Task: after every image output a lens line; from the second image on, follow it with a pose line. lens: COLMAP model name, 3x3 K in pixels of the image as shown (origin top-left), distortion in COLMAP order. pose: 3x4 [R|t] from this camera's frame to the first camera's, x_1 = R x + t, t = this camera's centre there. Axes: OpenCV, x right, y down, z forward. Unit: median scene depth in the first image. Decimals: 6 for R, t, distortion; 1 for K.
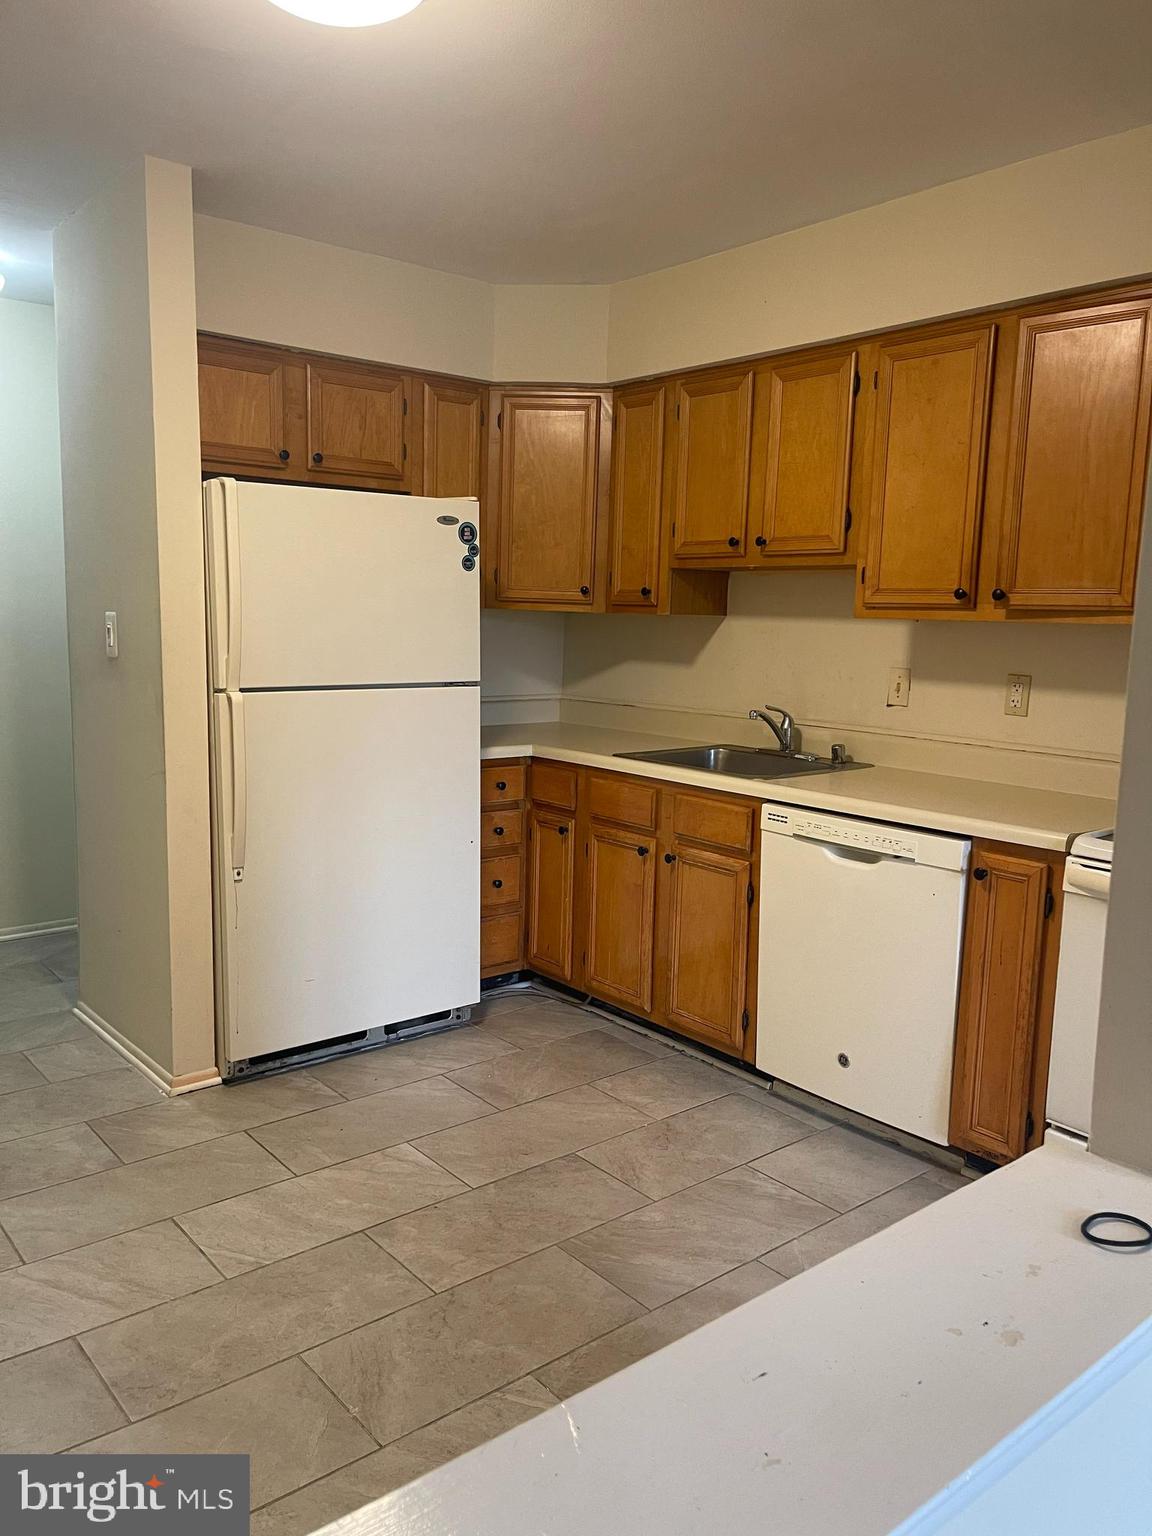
lens RADIAL K [[1151.4, 0, 580.3], [0, 1151.4, 776.1], [0, 0, 1]] dist [0.067482, -0.091896]
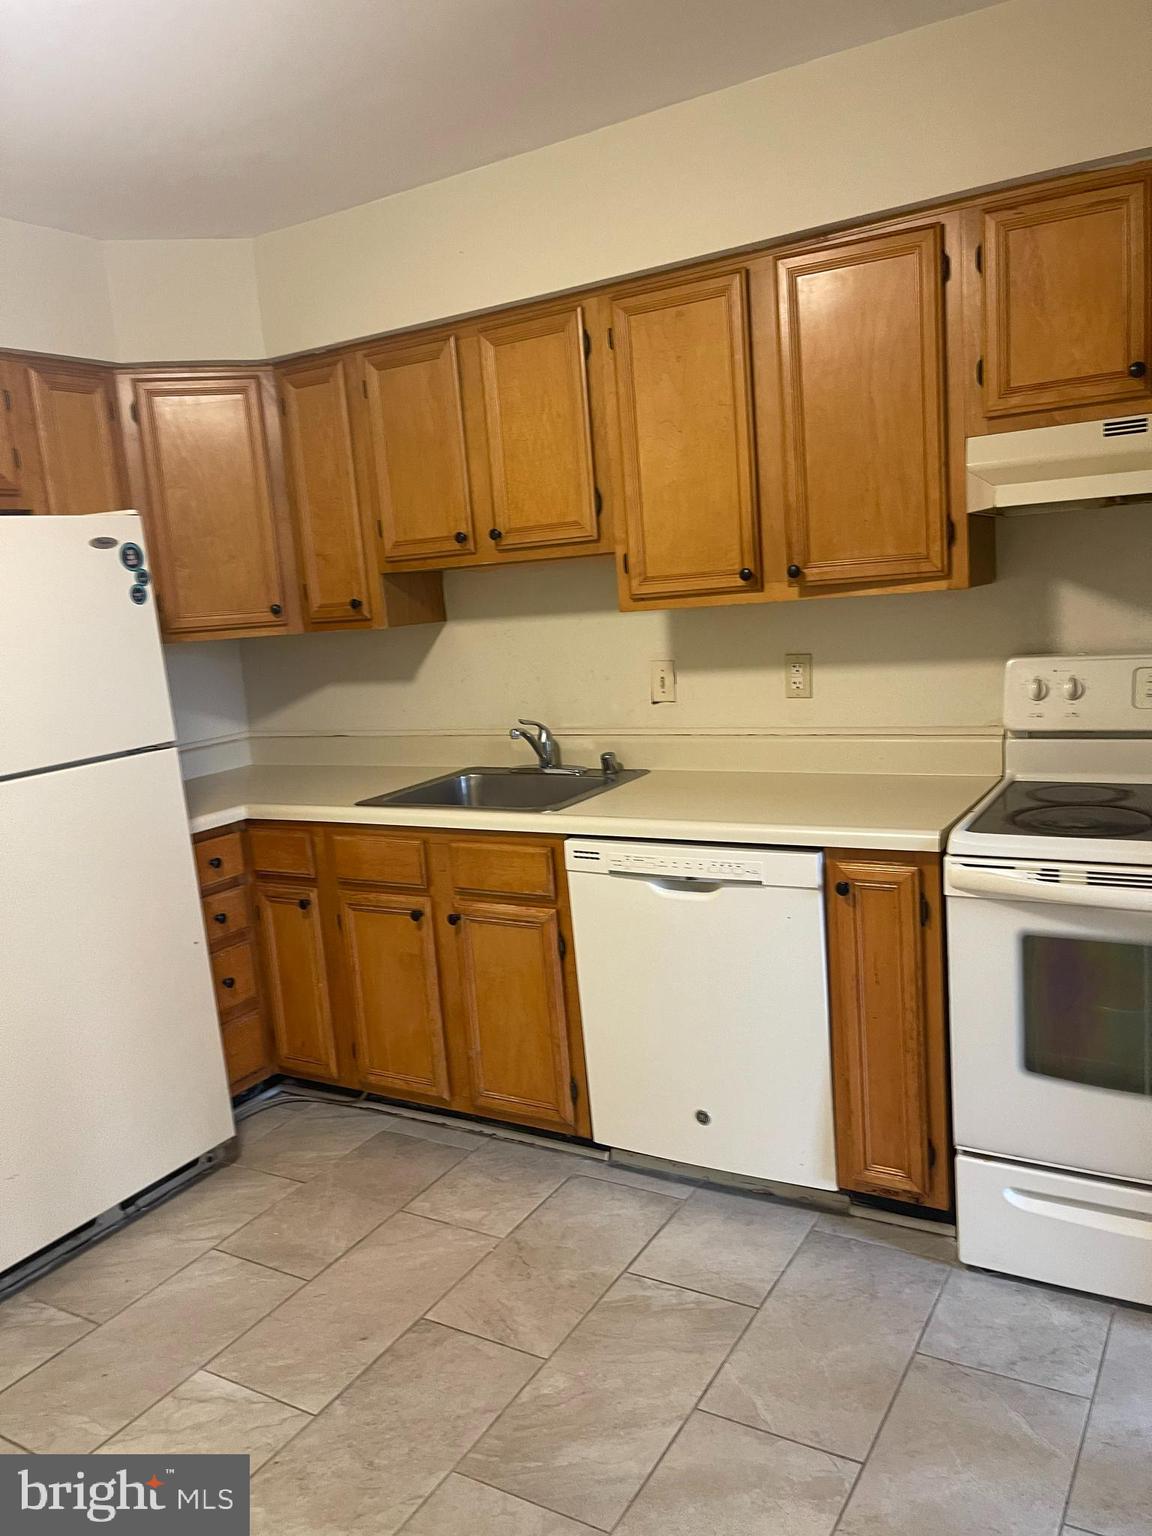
lens RADIAL K [[1151.4, 0, 566.2], [0, 1151.4, 773.8], [0, 0, 1]] dist [0.067482, -0.091896]
pose [[0.940532, -0.154220, 0.302681, -0.086267], [0.150851, 0.987950, 0.034626, -0.051622], [-0.304374, 0.013093, 0.952463, 0.178490]]
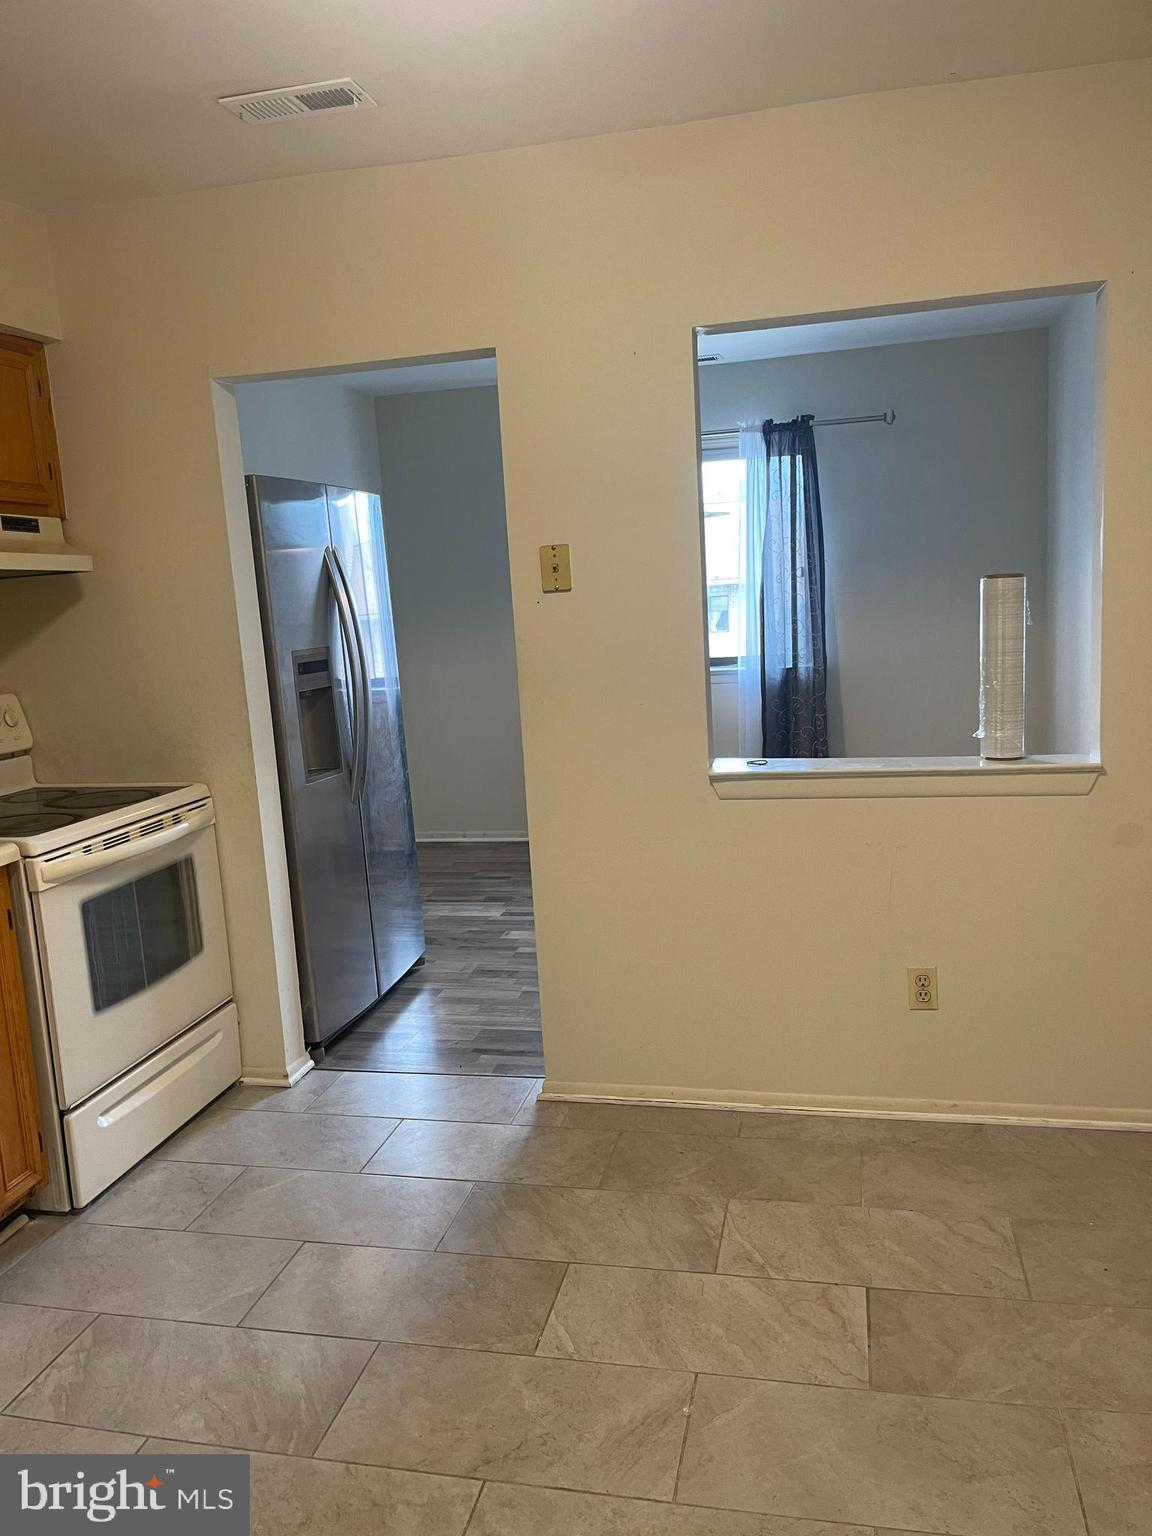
lens RADIAL K [[1151.4, 0, 581.7], [0, 1151.4, 774.3], [0, 0, 1]] dist [0.067482, -0.091896]
pose [[-0.618725, -0.101340, 0.779044, -0.514804], [0.158215, 0.955253, 0.249918, -0.138425], [-0.769511, 0.277887, -0.575006, 0.897469]]
